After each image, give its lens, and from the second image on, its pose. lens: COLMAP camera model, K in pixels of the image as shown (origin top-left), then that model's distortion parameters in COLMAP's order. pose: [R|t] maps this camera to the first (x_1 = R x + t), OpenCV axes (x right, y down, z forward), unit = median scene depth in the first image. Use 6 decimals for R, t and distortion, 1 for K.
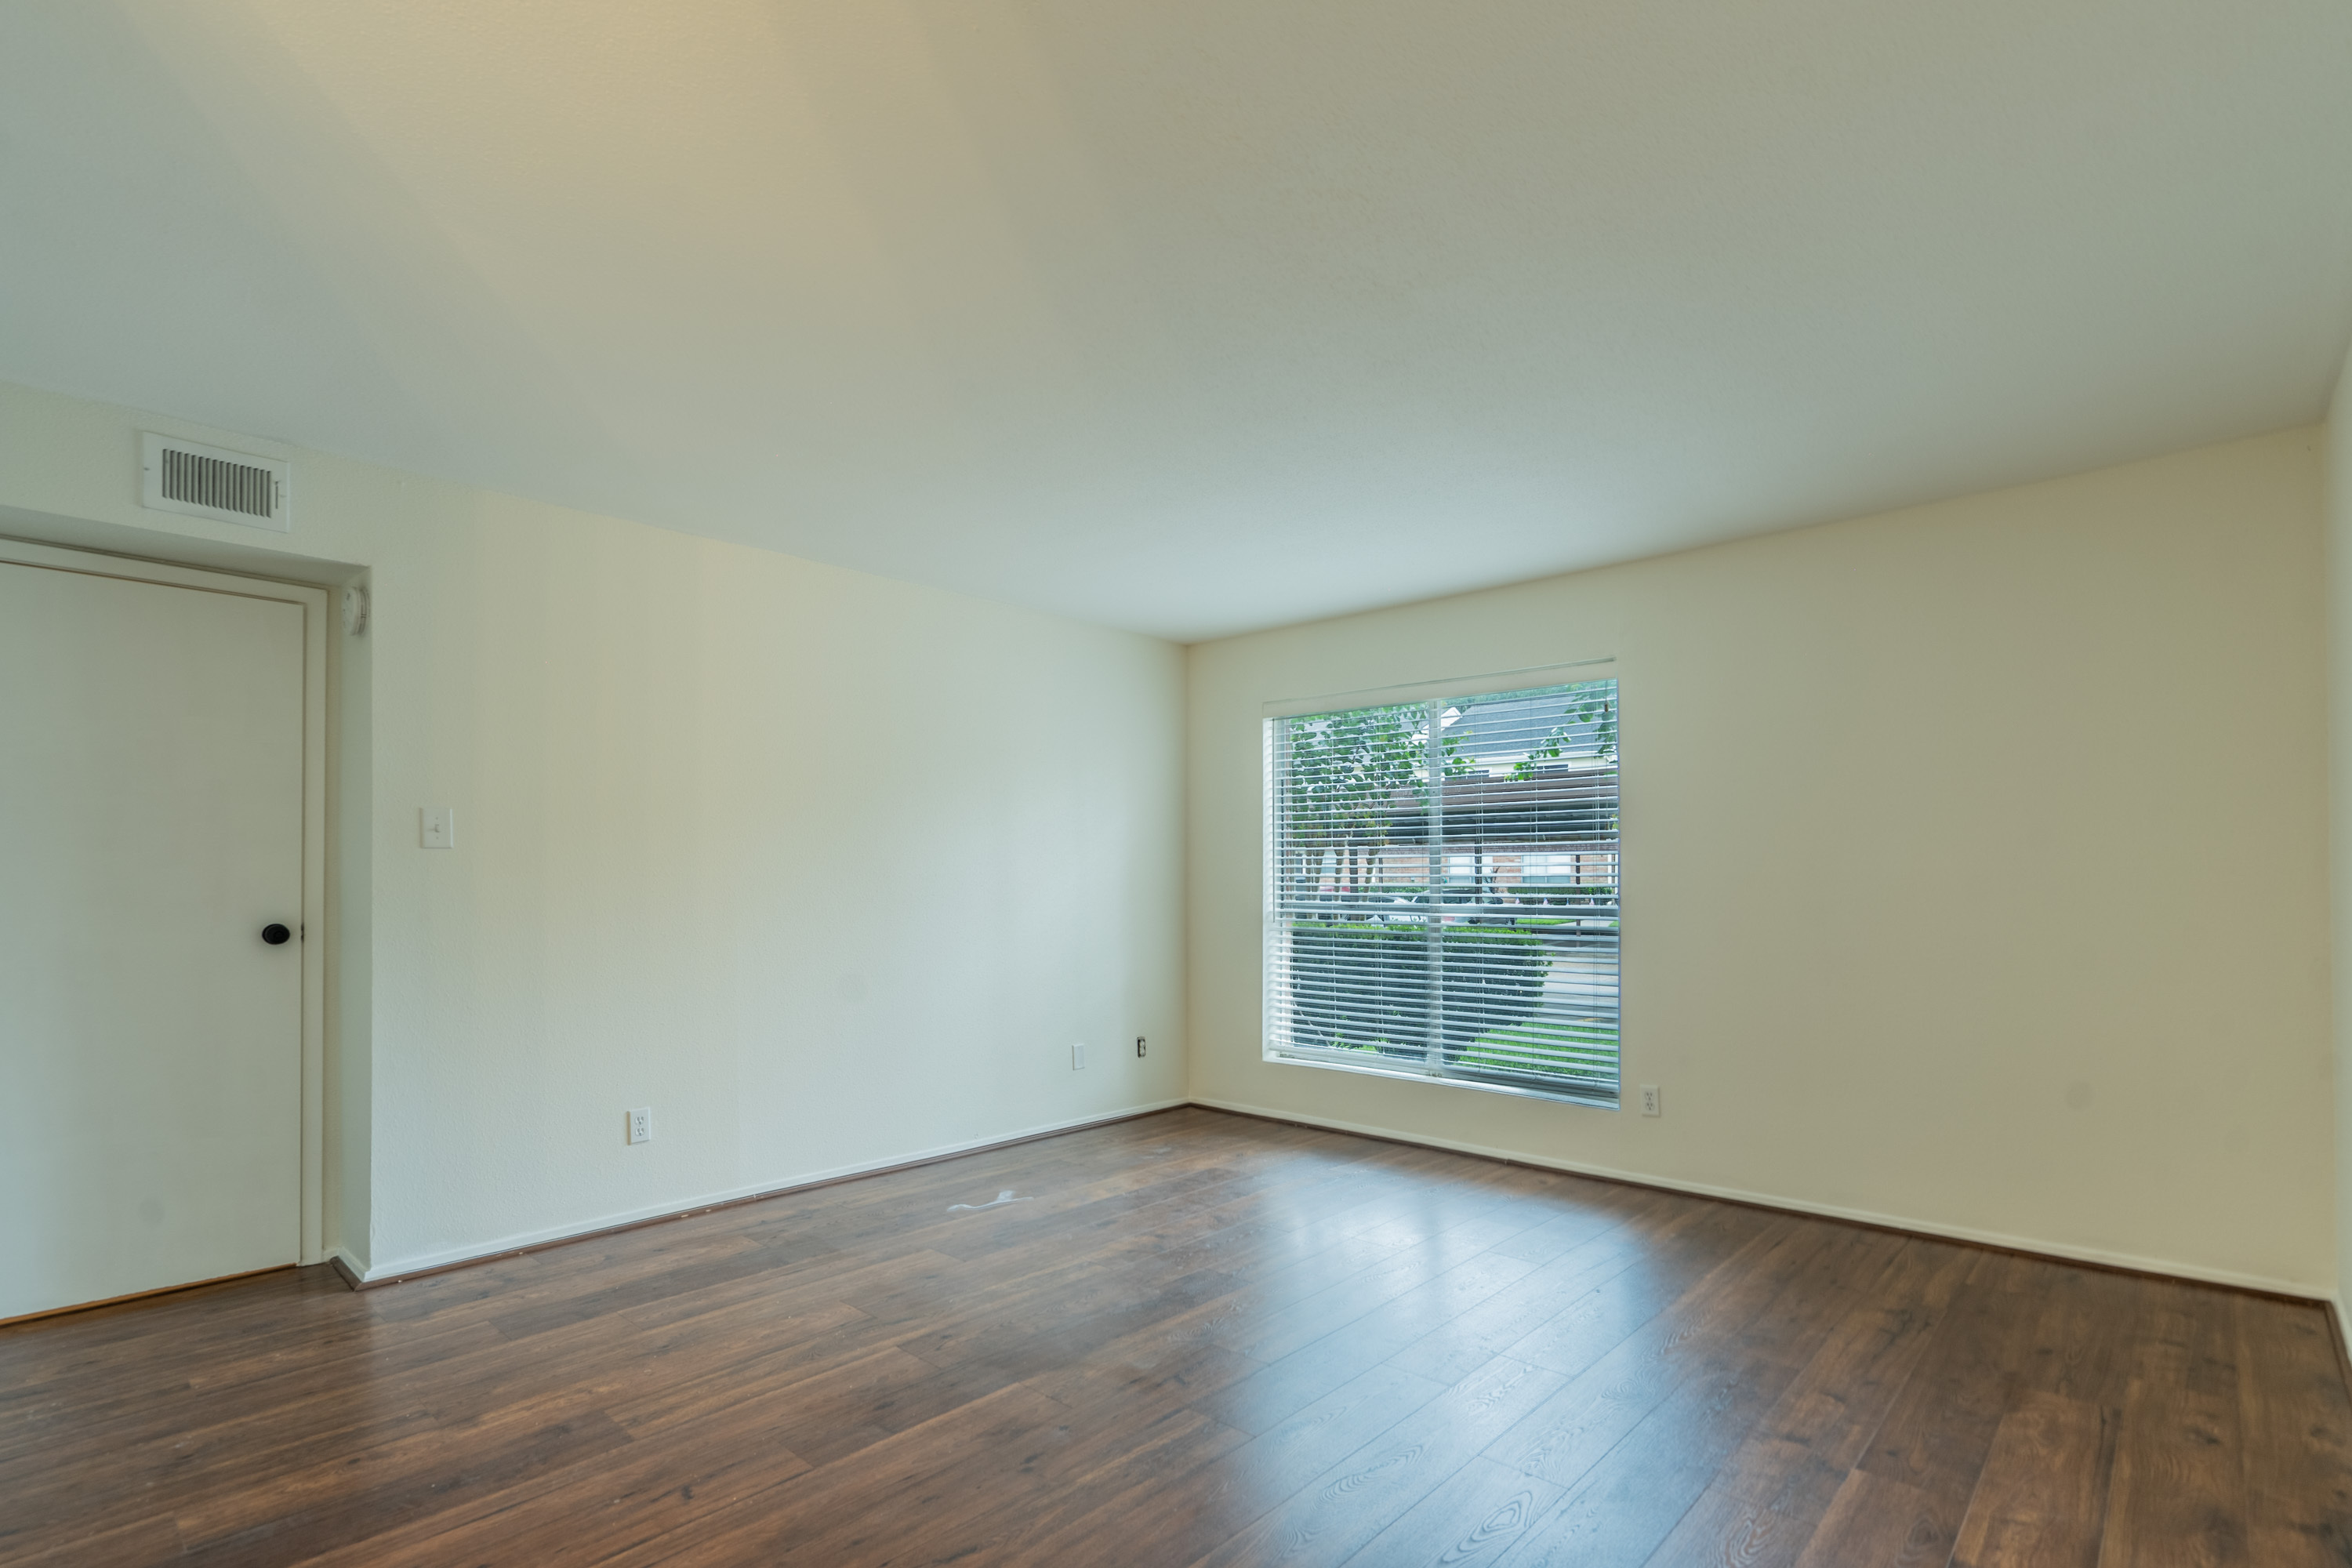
lens RADIAL K [[1115.9, 0, 1181.0], [0, 1115.9, 876.0], [0, 0, 1]] dist [-0.001389, -0.000017]
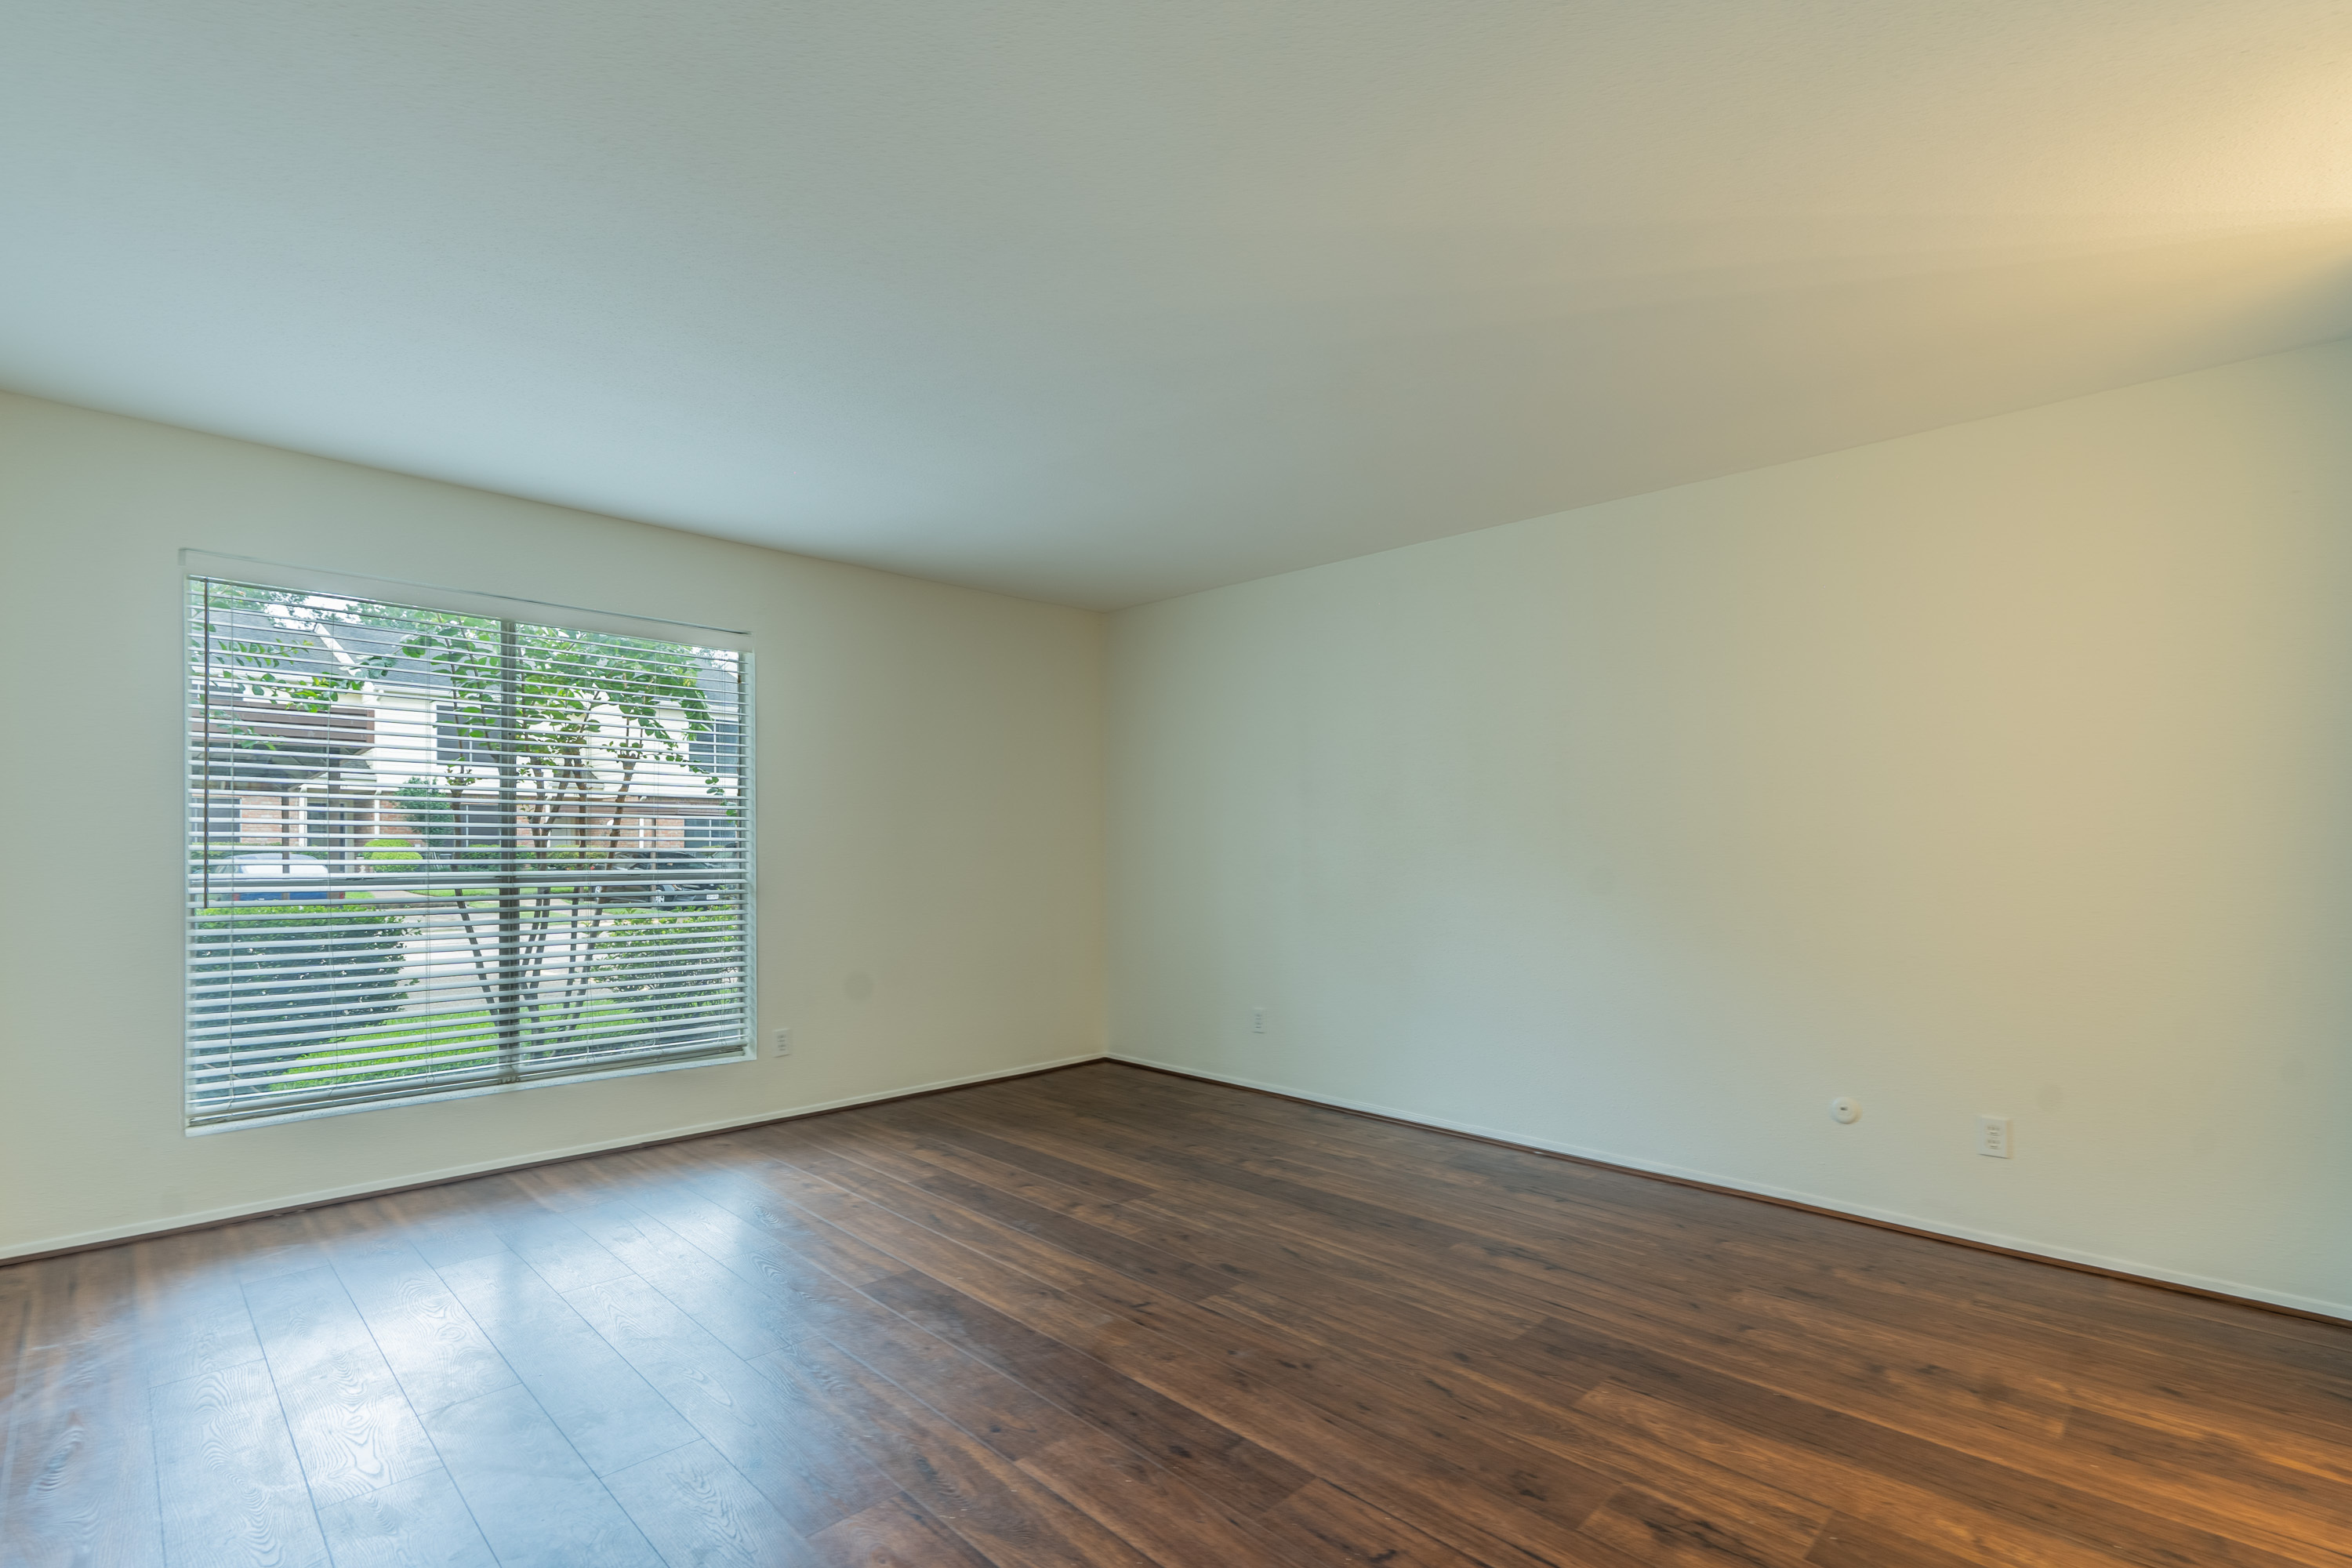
lens RADIAL K [[1080.6, 0, 1175.3], [0, 1080.6, 798.7], [0, 0, 1]] dist [-0.008309, 0.000400]
pose [[0.046802, 0.043510, 0.997956, -0.774186], [-0.006395, 0.999043, -0.043258, 0.002972], [-0.998884, -0.004358, 0.047036, 0.666341]]
